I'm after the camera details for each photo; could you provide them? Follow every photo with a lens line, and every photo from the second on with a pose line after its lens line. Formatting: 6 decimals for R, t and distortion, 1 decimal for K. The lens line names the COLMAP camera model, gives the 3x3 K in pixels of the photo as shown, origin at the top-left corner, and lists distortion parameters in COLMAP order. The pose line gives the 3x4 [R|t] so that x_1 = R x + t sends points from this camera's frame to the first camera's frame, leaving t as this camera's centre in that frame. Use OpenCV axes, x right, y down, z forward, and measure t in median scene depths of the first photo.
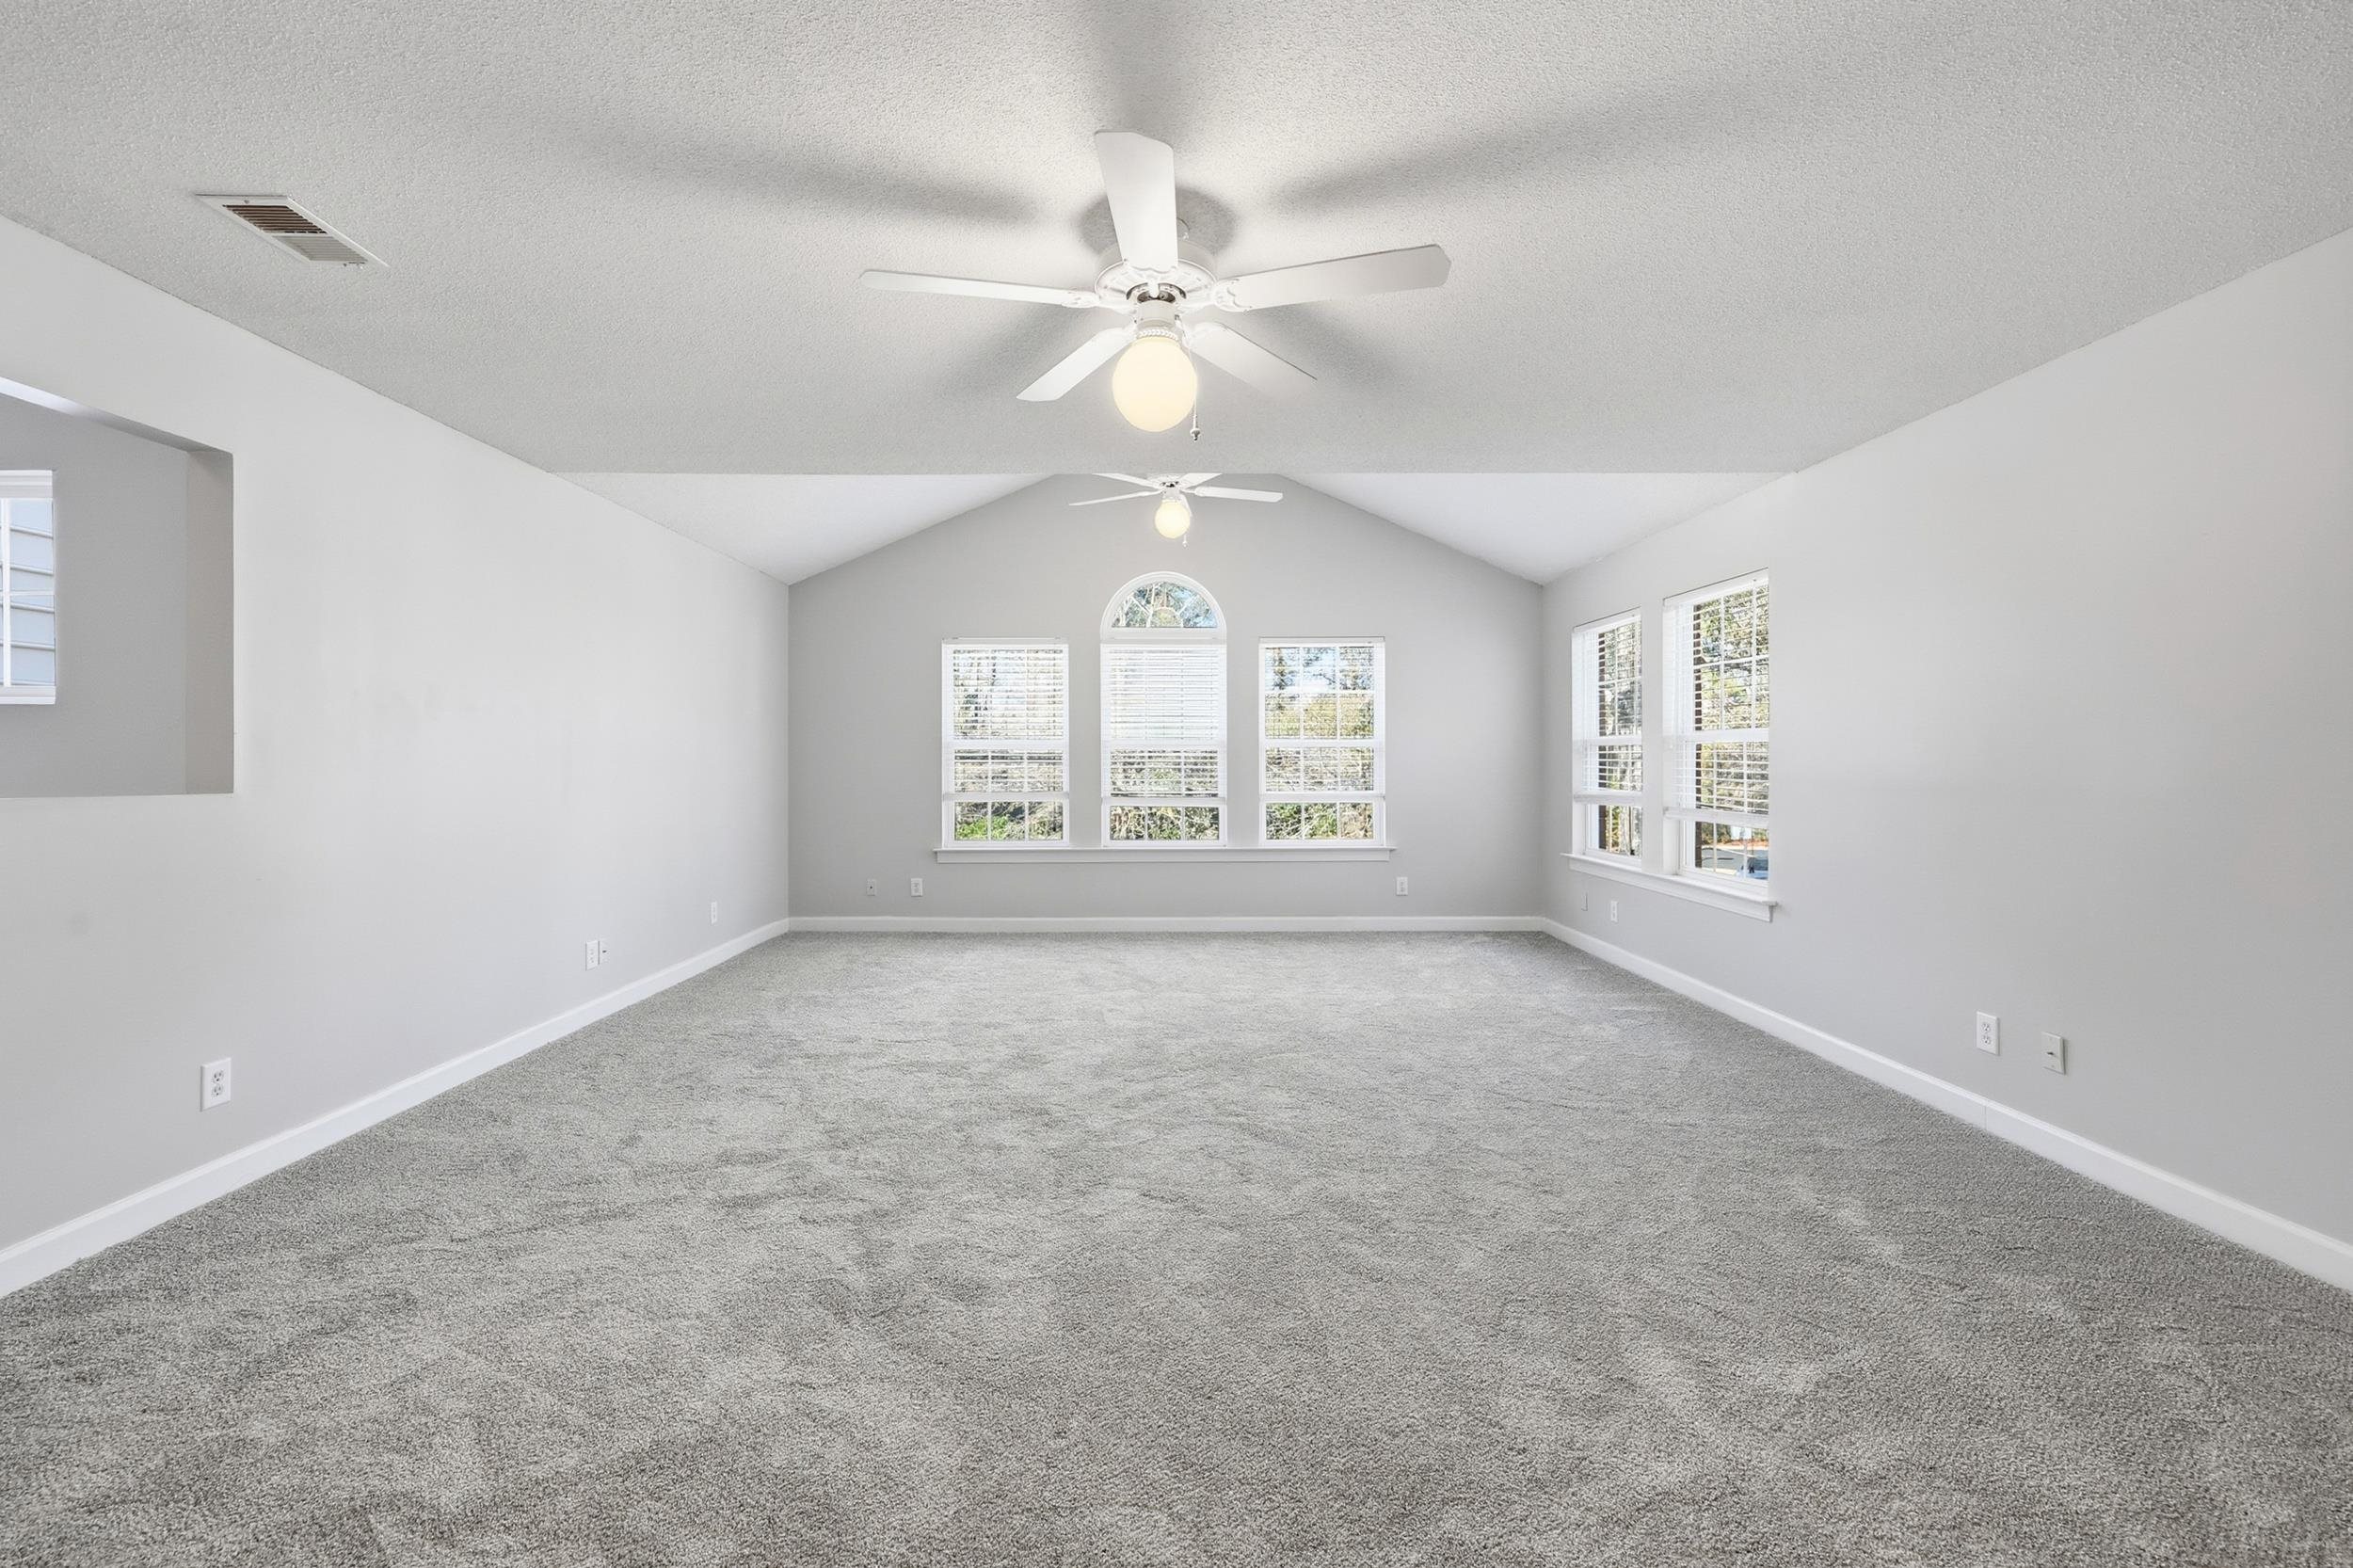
lens RADIAL K [[970.3, 0, 1157.5], [0, 970.3, 767.9], [0, 0, 1]] dist [-0.000124, 0.001022]
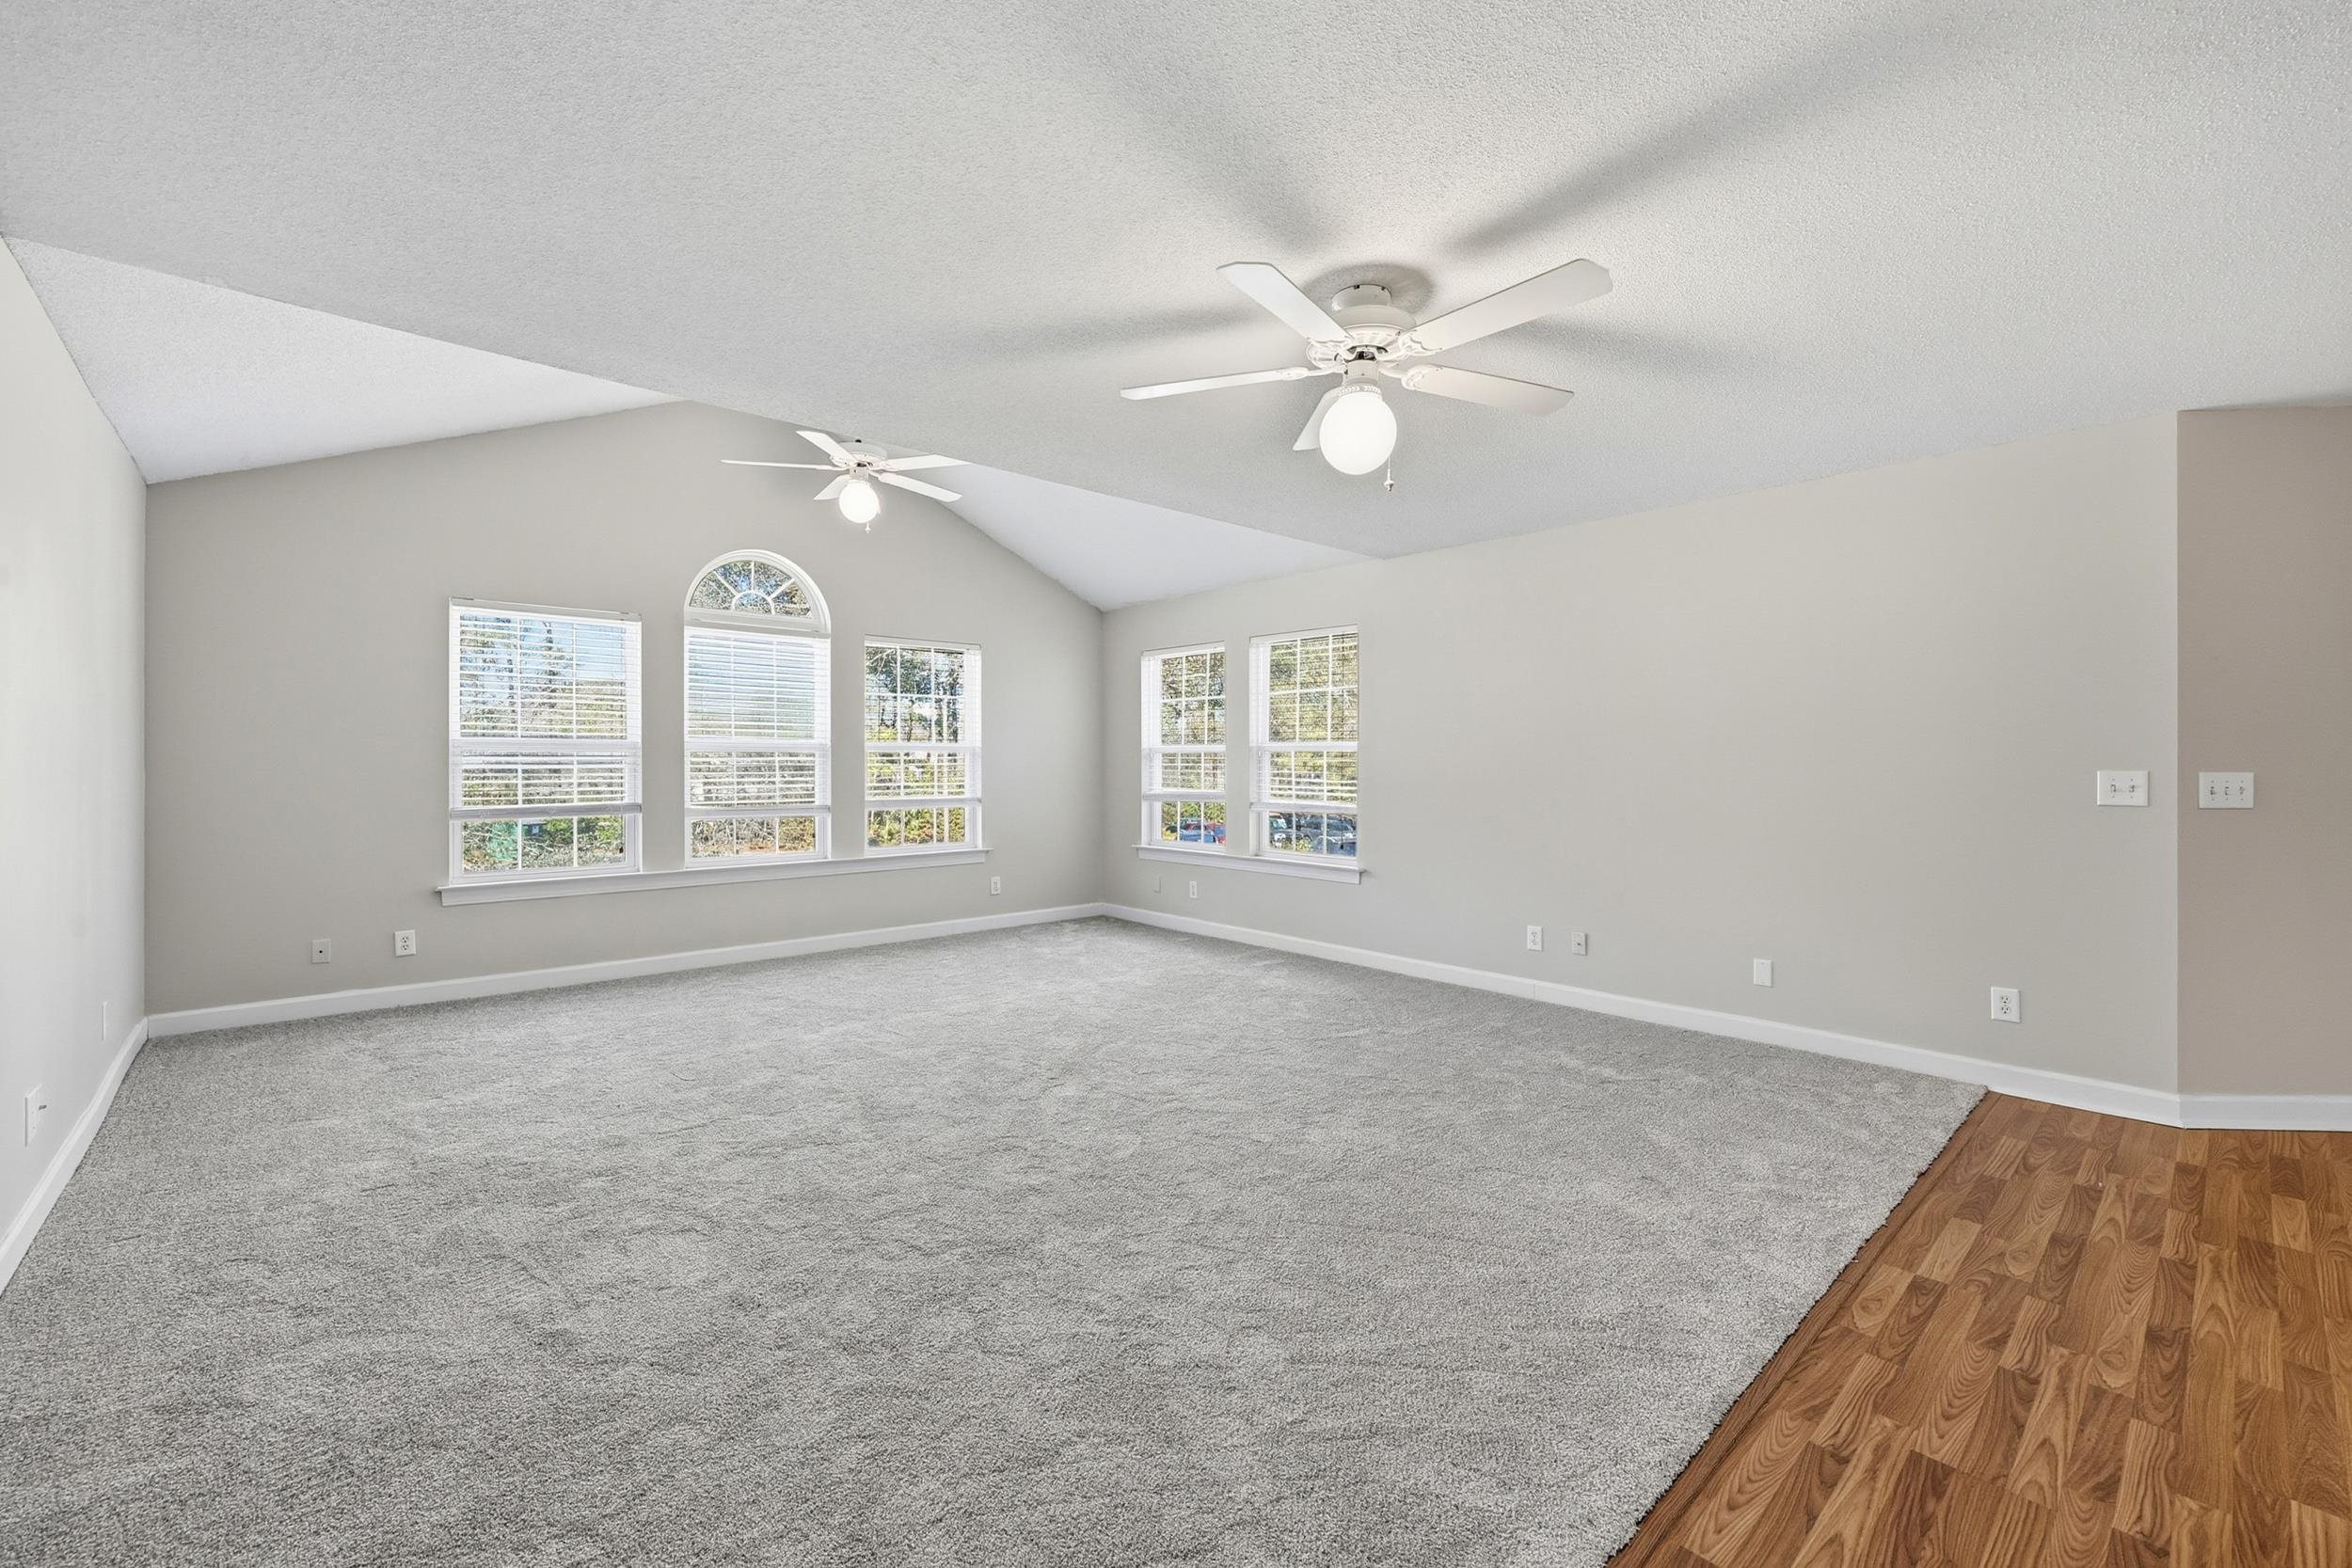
lens RADIAL K [[969.8, 0, 1171.4], [0, 969.8, 764.1], [0, 0, 1]] dist [-0.000124, 0.001022]
pose [[0.746781, 0.001124, 0.665069, -0.375562], [0.003402, 0.999979, -0.005510, -0.002504], [-0.665061, 0.006377, 0.746762, 0.125109]]
